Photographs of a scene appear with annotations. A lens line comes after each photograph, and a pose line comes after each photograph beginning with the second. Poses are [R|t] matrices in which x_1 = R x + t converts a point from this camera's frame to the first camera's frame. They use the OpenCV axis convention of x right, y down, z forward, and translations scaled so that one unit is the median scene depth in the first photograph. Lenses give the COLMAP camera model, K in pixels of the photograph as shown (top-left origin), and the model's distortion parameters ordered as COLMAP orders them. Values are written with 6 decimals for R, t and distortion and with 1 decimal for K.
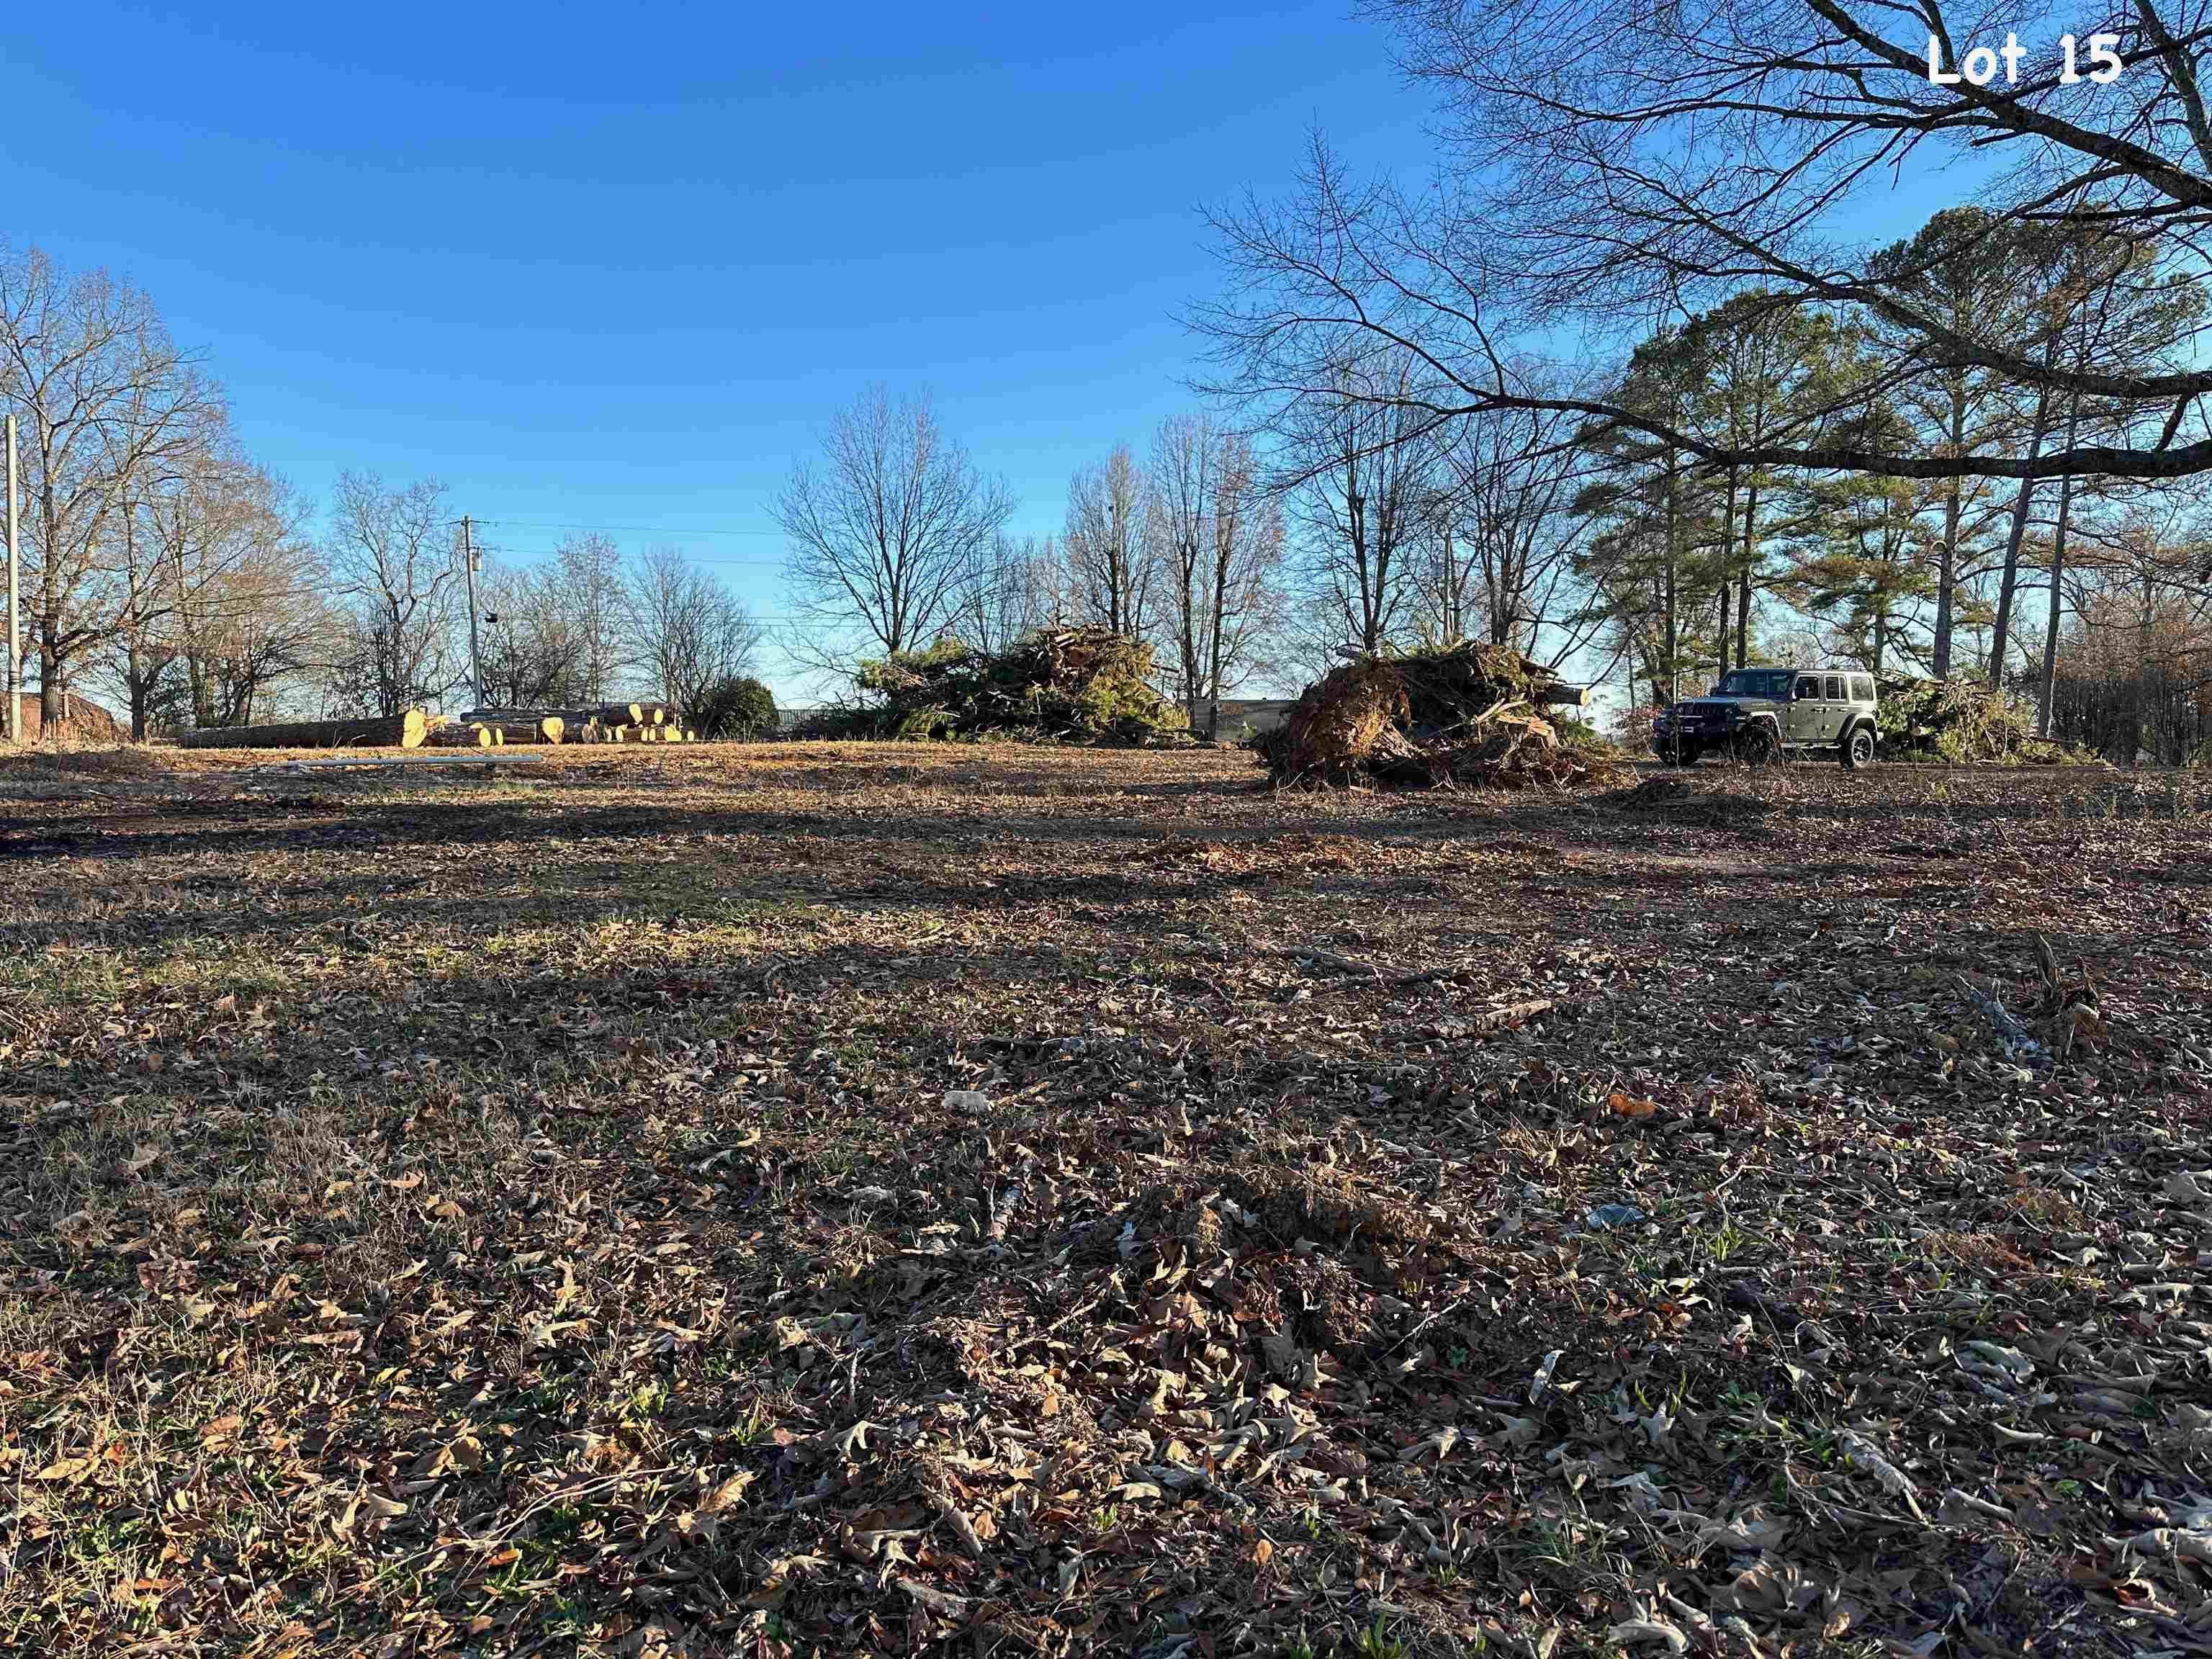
lens RADIAL K [[1547.3, 0, 1114.3], [0, 1547.3, 851.4], [0, 0, 1]] dist [0.138408, -0.204791]
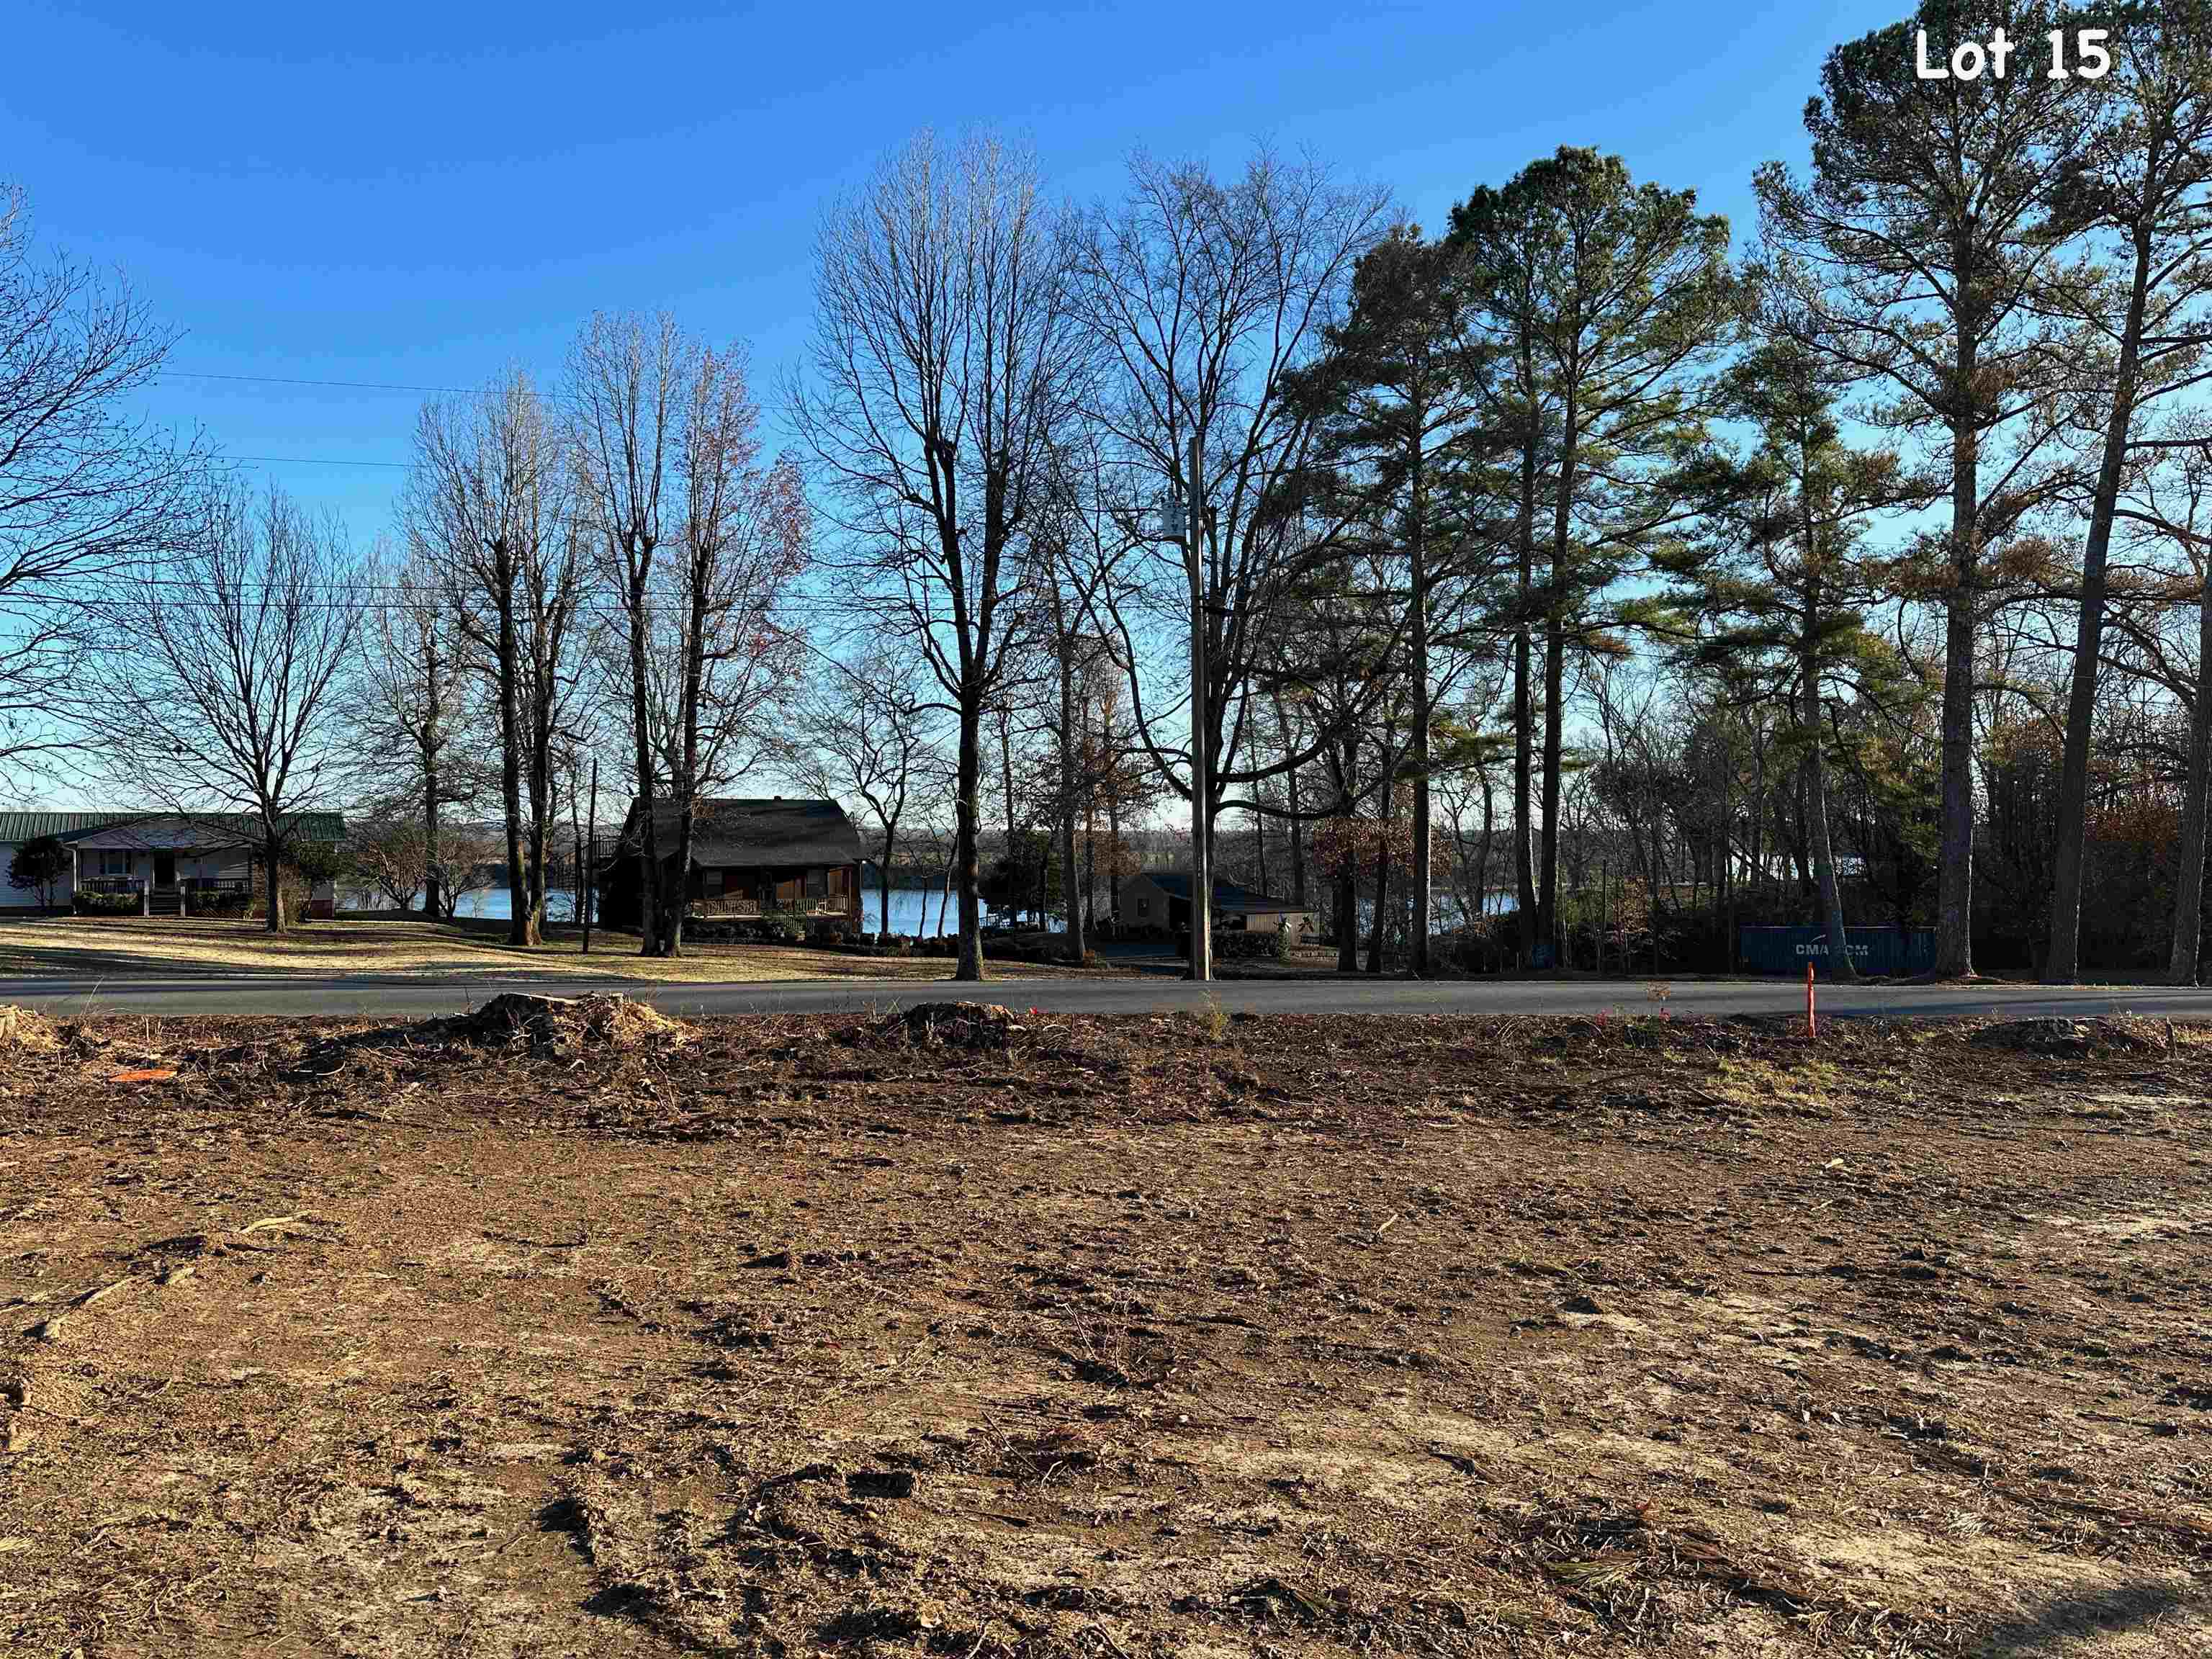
lens RADIAL K [[1547.3, 0, 1114.3], [0, 1547.3, 851.4], [0, 0, 1]] dist [0.138408, -0.204791]
pose [[0.954514, -0.002880, 0.298154, 0.051802], [0.020583, 0.998204, -0.056255, -0.052733], [-0.297456, 0.059833, 0.952859, 0.488867]]
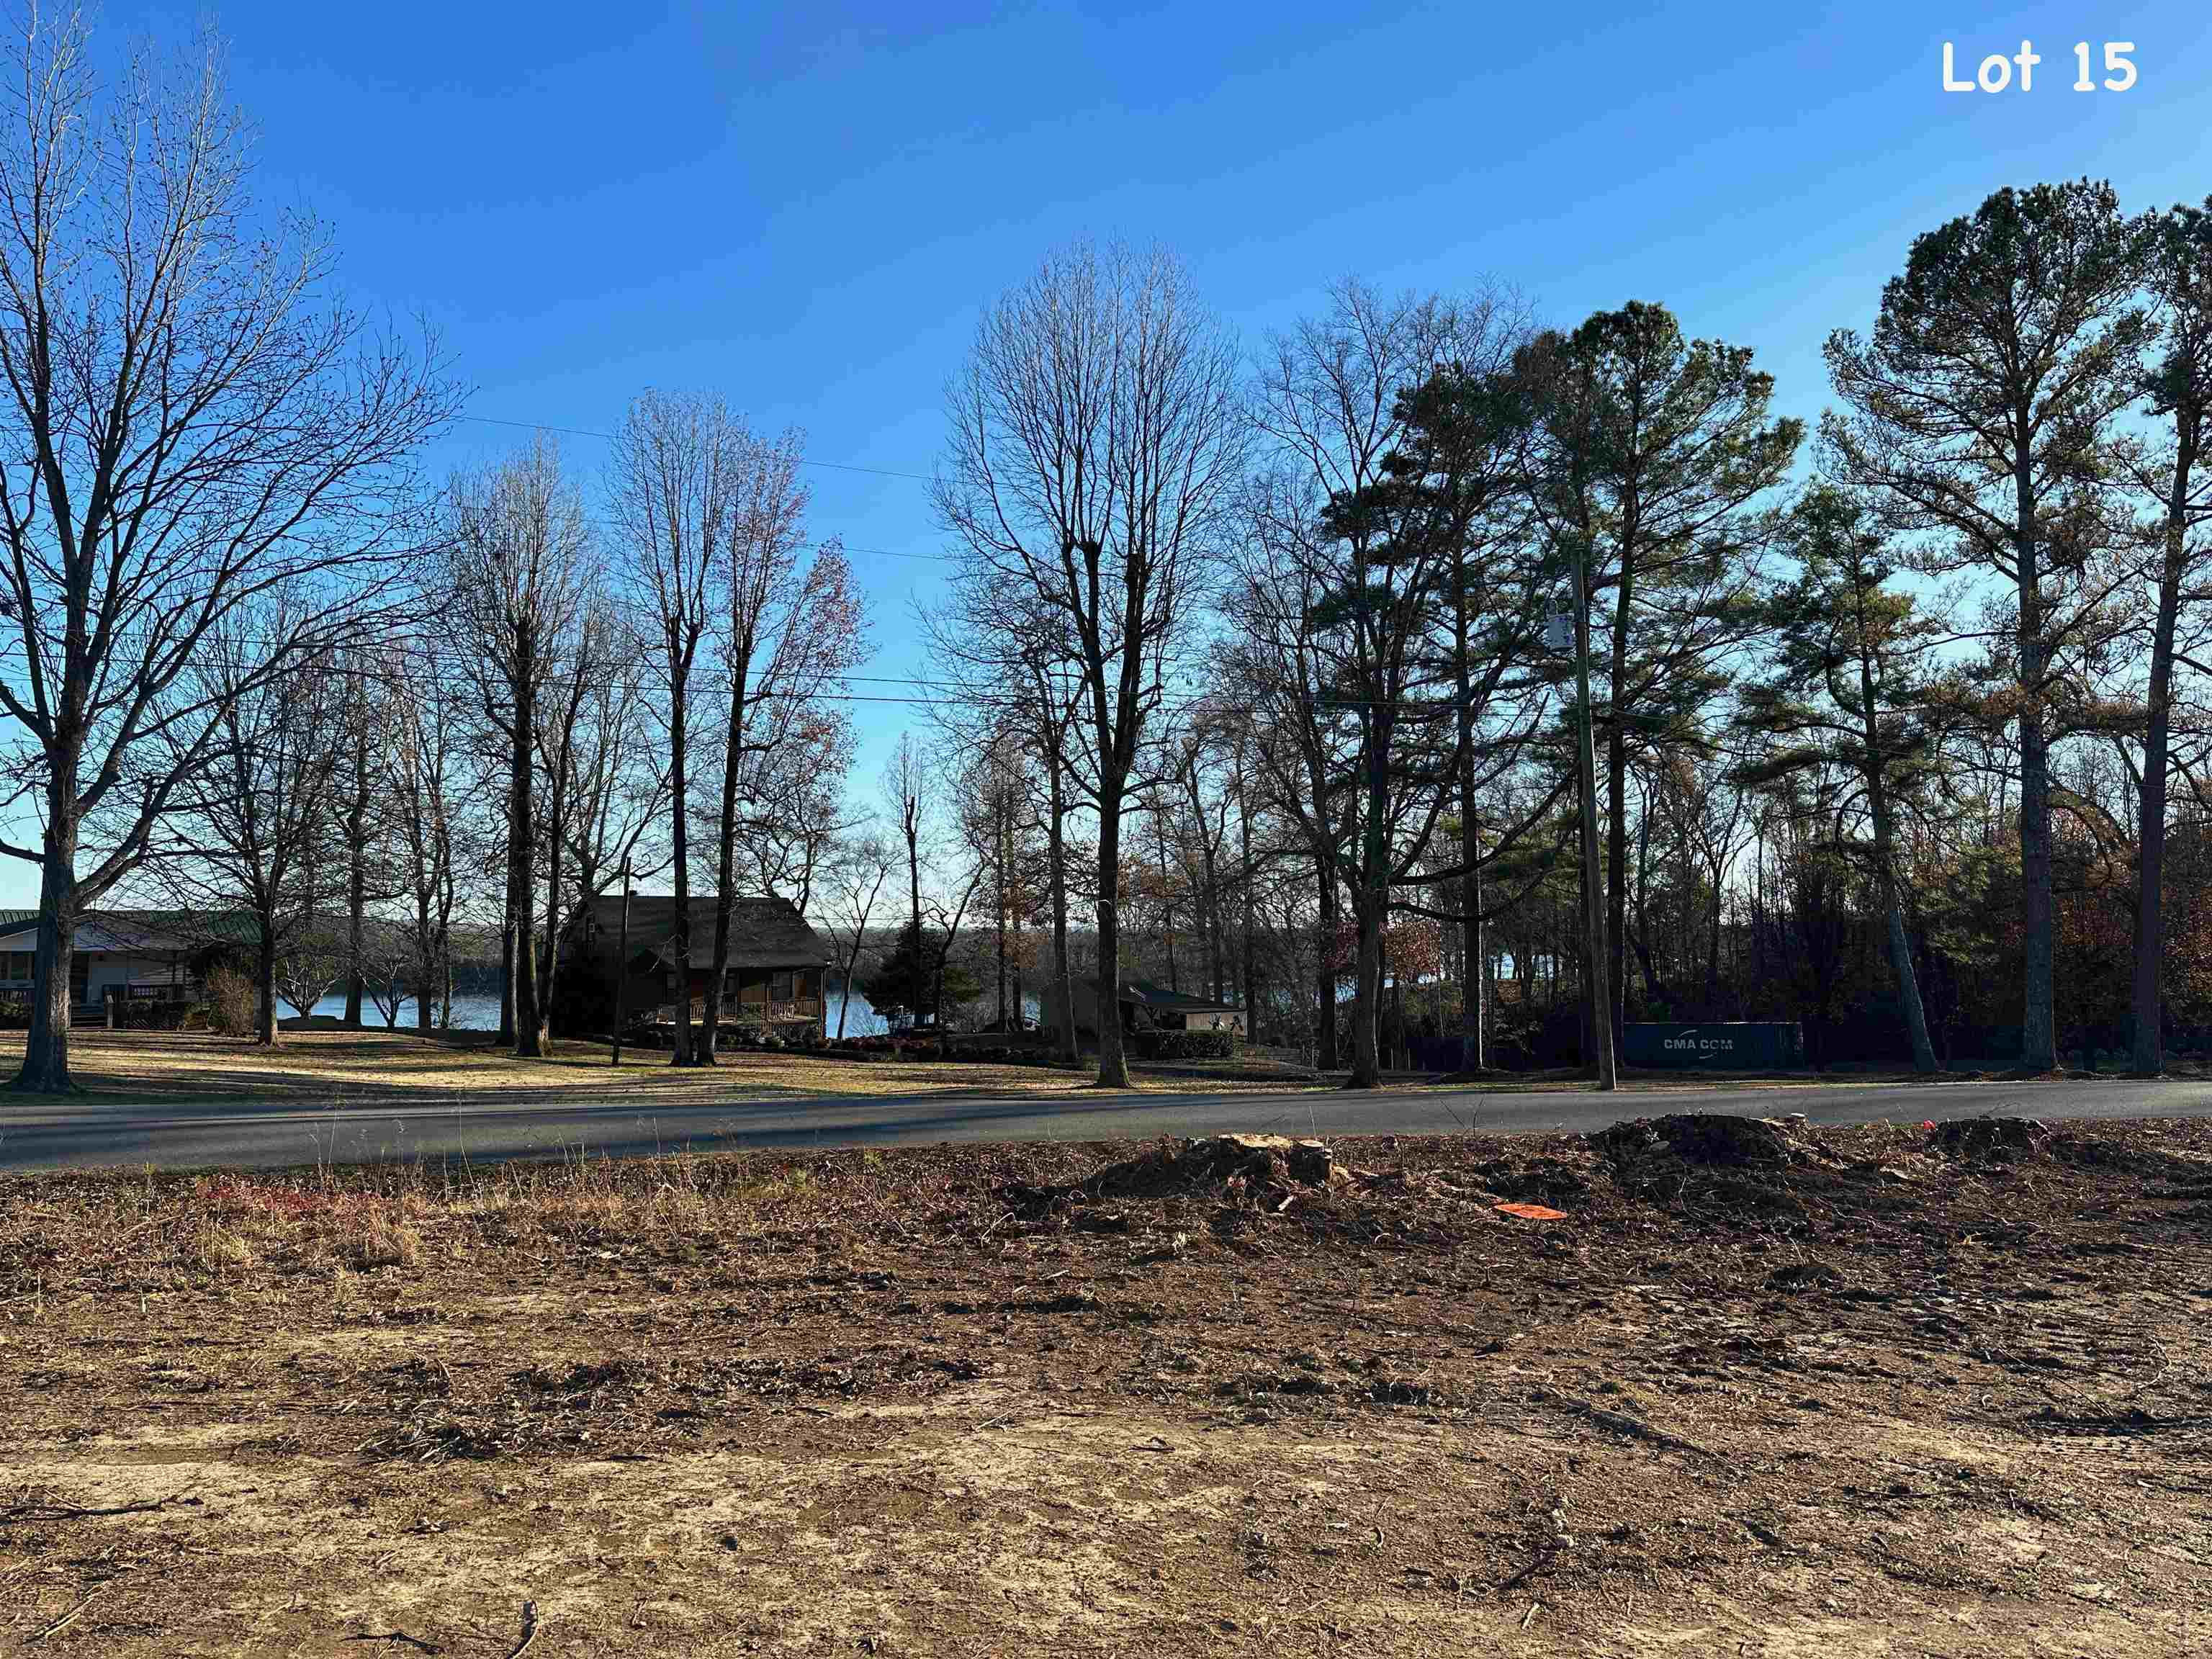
lens RADIAL K [[1547.3, 0, 1114.3], [0, 1547.3, 851.4], [0, 0, 1]] dist [0.138408, -0.204791]
pose [[0.879378, 0.027621, 0.475322, -0.096367], [0.029794, 0.993167, -0.112834, -0.060107], [-0.475191, 0.113385, 0.872547, 0.559983]]
